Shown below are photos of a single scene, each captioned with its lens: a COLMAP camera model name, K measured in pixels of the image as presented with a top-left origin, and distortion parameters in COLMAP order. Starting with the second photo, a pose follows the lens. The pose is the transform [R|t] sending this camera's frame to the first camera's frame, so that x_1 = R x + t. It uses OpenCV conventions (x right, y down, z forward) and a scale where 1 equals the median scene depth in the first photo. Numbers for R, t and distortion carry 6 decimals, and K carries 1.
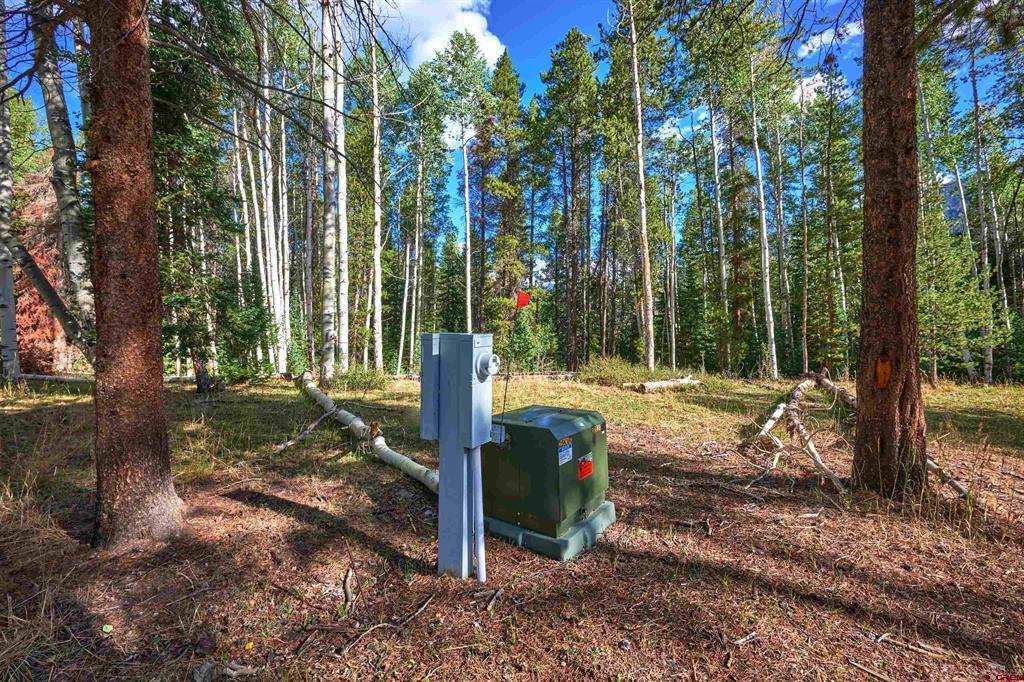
lens RADIAL K [[411.1, 0, 512.1], [0, 411.1, 341.9], [0, 0, 1]] dist [0.003070, 0.000898]
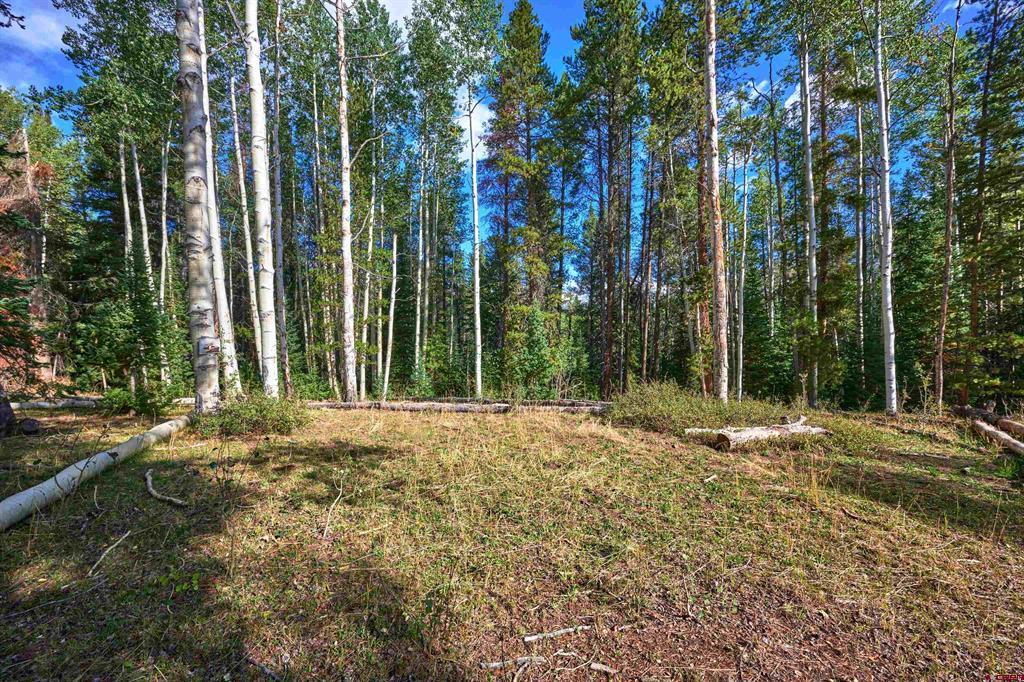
lens RADIAL K [[411.1, 0, 503.5], [0, 411.1, 370.1], [0, 0, 1]] dist [0.003070, 0.000898]
pose [[0.994384, 0.010409, -0.105322, 0.029737], [-0.007441, 0.999565, 0.028532, 0.000179], [0.105573, -0.027589, 0.994029, 0.161527]]
